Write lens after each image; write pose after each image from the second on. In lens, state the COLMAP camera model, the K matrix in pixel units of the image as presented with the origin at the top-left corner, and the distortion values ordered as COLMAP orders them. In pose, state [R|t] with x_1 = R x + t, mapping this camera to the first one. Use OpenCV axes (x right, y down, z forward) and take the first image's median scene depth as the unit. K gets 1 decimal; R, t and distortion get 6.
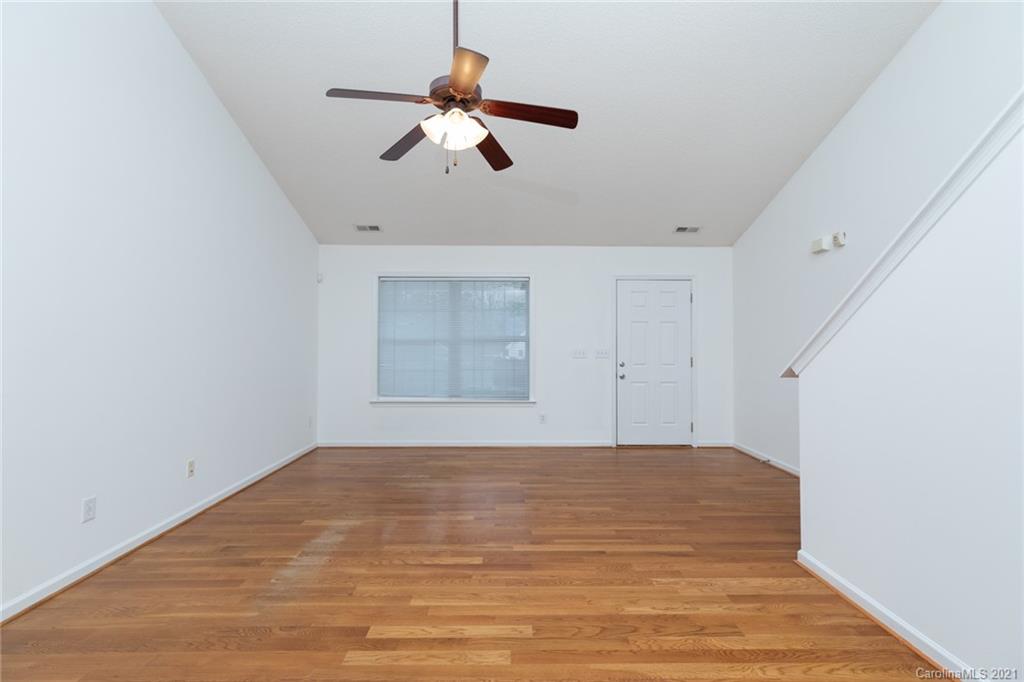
lens RADIAL K [[466.3, 0, 508.8], [0, 466.3, 341.5], [0, 0, 1]] dist [0.006849, -0.000250]
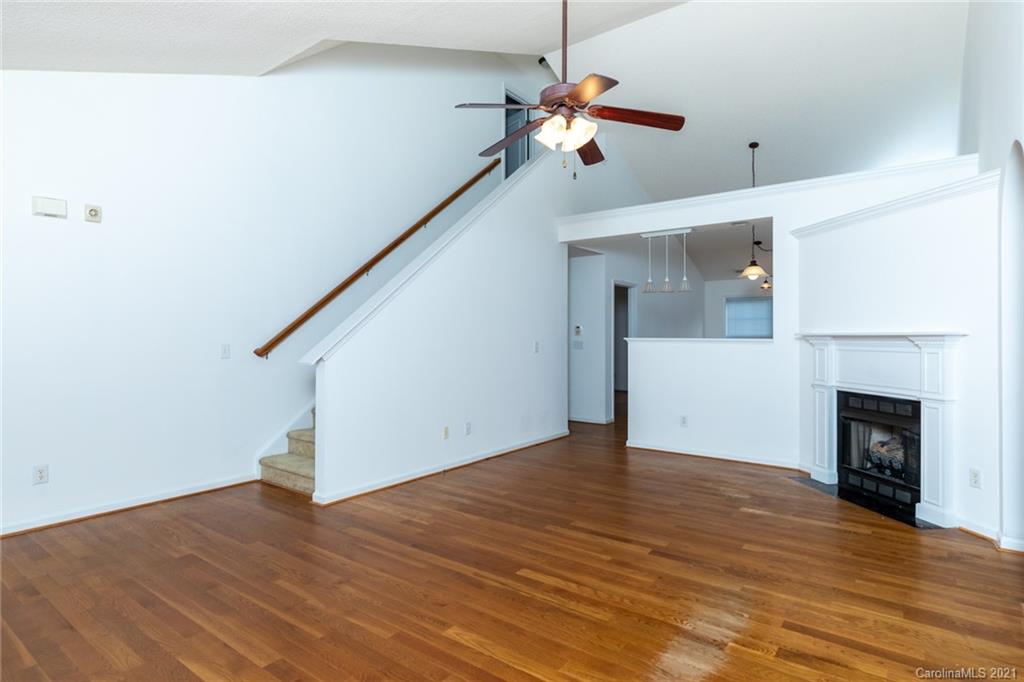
lens RADIAL K [[539.4, 0, 508.3], [0, 539.4, 342.4], [0, 0, 1]] dist [0.006561, 0.001022]
pose [[-0.797985, -0.006963, 0.602637, -0.734930], [-0.003563, 0.999970, 0.006837, 0.006059], [-0.602667, 0.003308, -0.797986, 2.008647]]
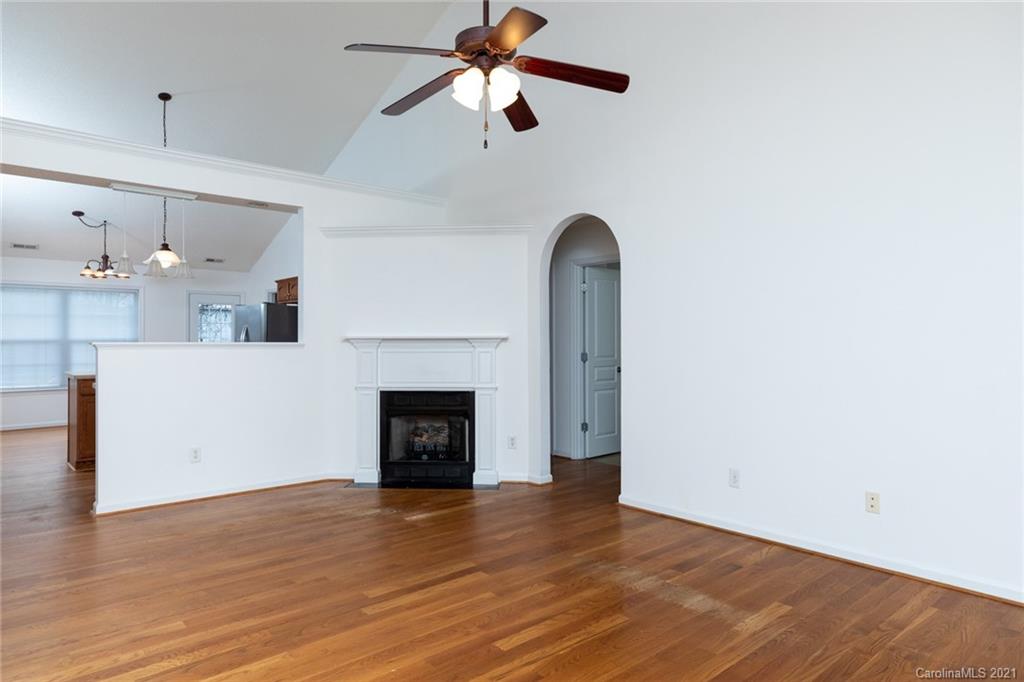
lens RADIAL K [[624.6, 0, 513.3], [0, 624.6, 338.1], [0, 0, 1]] dist [0.008784, 0.002807]
pose [[-0.757209, -0.001757, -0.653171, 0.585930], [0.004054, 0.999964, -0.007390, 0.008167], [0.653160, -0.008244, -0.757175, 1.862538]]
